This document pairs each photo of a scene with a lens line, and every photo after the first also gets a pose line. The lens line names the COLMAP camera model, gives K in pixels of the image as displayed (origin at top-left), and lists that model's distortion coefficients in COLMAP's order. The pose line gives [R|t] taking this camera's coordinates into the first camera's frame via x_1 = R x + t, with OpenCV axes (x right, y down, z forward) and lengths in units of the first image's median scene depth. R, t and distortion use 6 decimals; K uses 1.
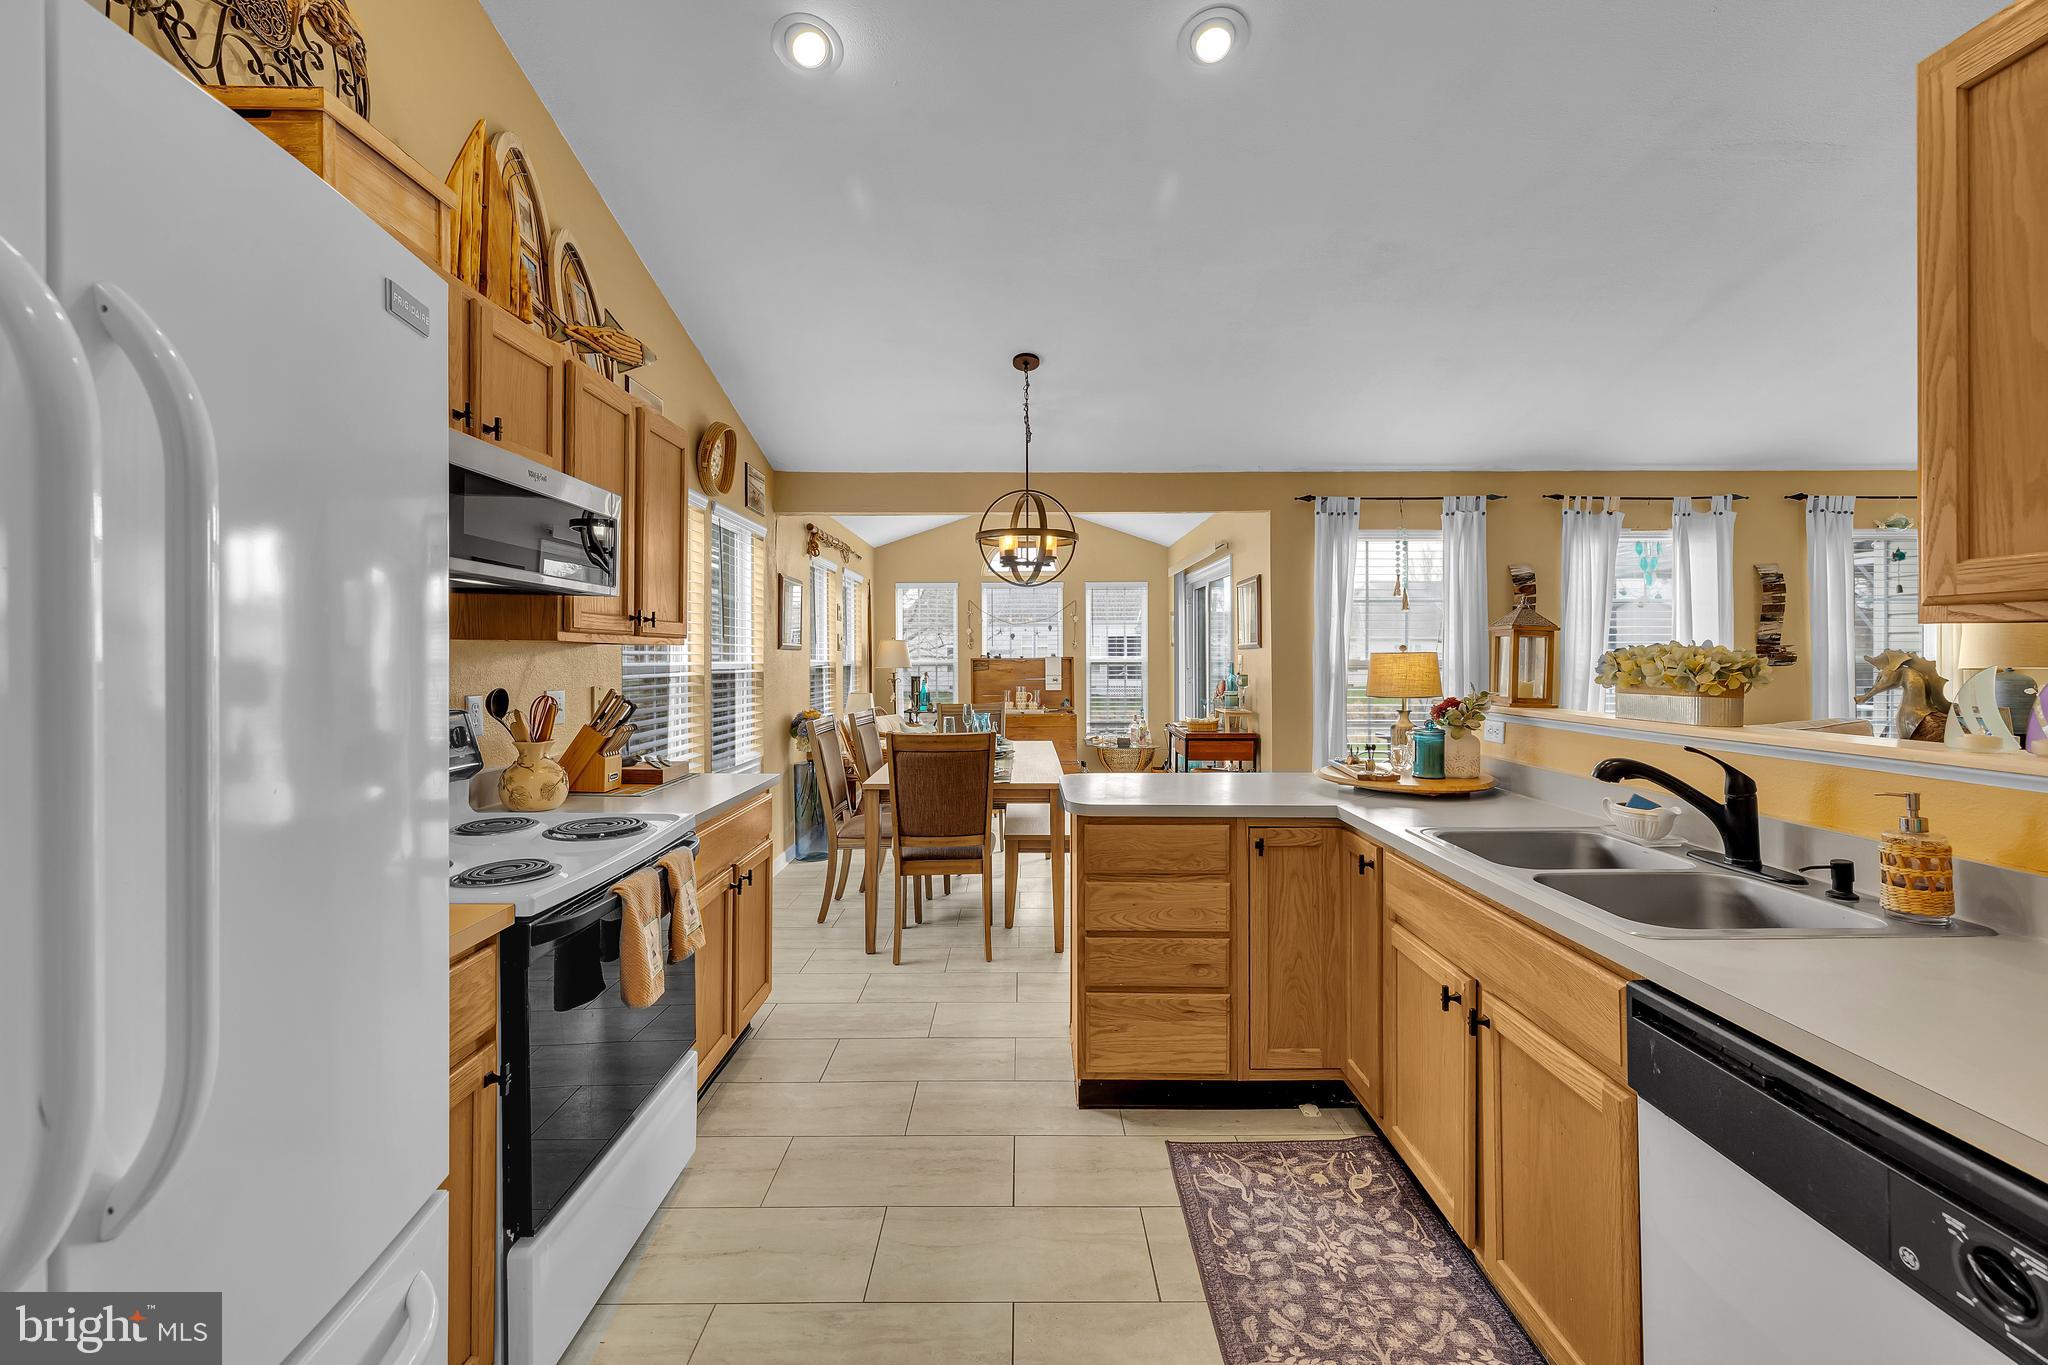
lens RADIAL K [[872.2, 0, 1040.5], [0, 872.2, 661.8], [0, 0, 1]] dist [0.002056, 0.000590]
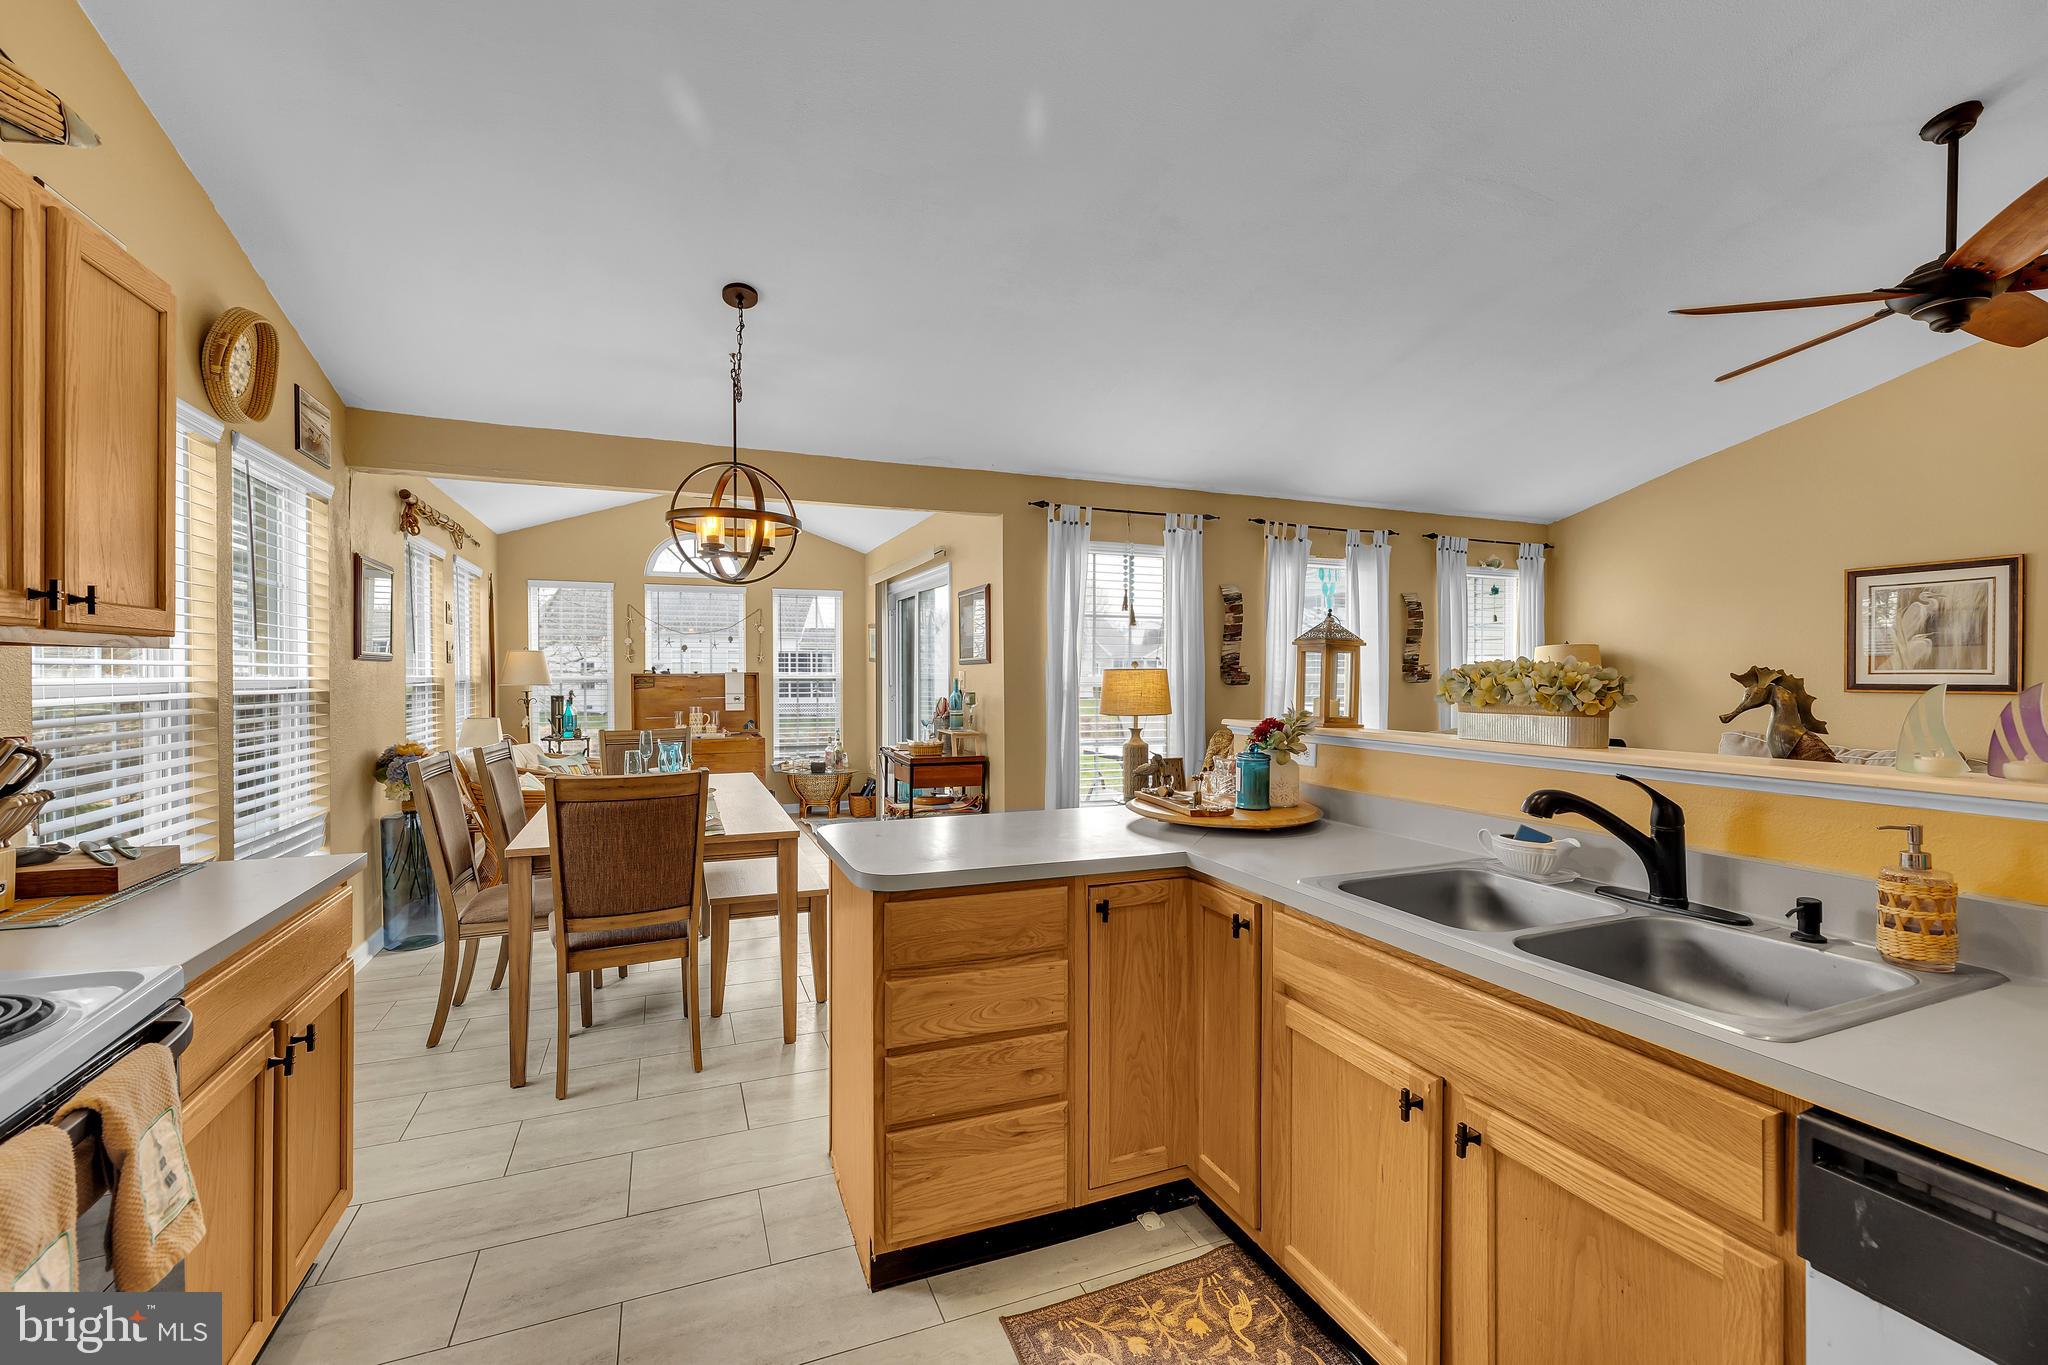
lens RADIAL K [[872.2, 0, 1036.8], [0, 872.2, 686.4], [0, 0, 1]] dist [0.002056, 0.000590]
pose [[0.929541, -0.001857, 0.368714, -0.089541], [-0.001527, 0.999959, 0.008885, 0.000325], [-0.368716, -0.008822, 0.929500, 0.258558]]
